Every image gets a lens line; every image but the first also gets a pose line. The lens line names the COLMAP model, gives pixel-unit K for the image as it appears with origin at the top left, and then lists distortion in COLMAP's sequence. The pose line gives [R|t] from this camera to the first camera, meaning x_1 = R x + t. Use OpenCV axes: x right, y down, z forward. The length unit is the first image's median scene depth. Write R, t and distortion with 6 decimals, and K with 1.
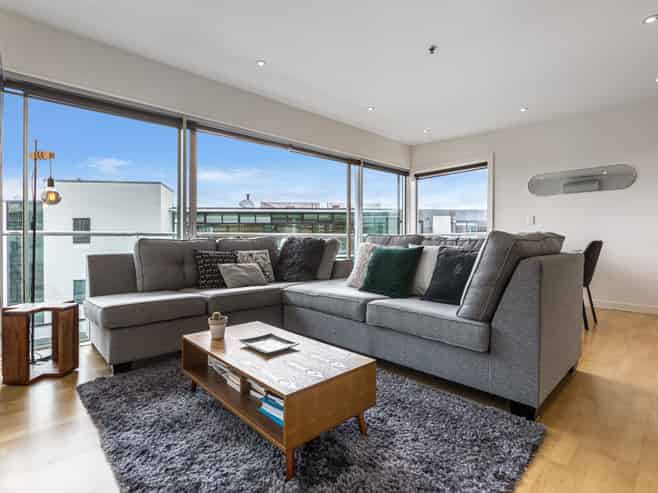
lens RADIAL K [[328.3, 0, 329.0], [0, 328.3, 246.5], [0, 0, 1]] dist [-0.000328, -0.000379]
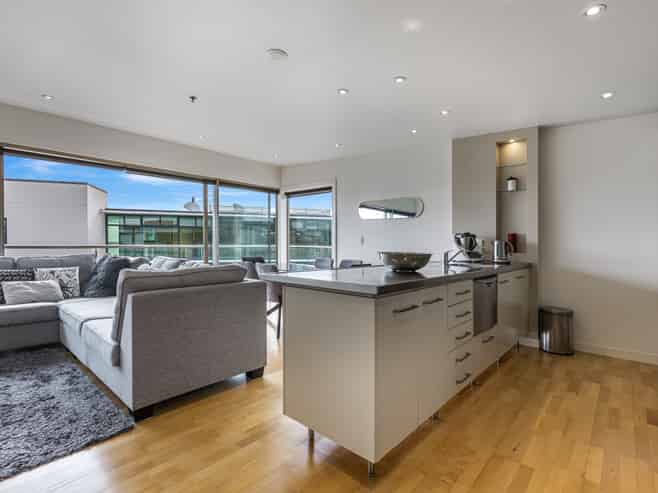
lens RADIAL K [[326.3, 0, 329.0], [0, 326.3, 246.5], [0, 0, 1]] dist [-0.000228, -0.000155]
pose [[0.994942, 0.019084, 0.098618, 0.363405], [-0.018205, 0.999786, -0.009811, -0.042340], [-0.098784, 0.007966, 0.995077, -0.098308]]
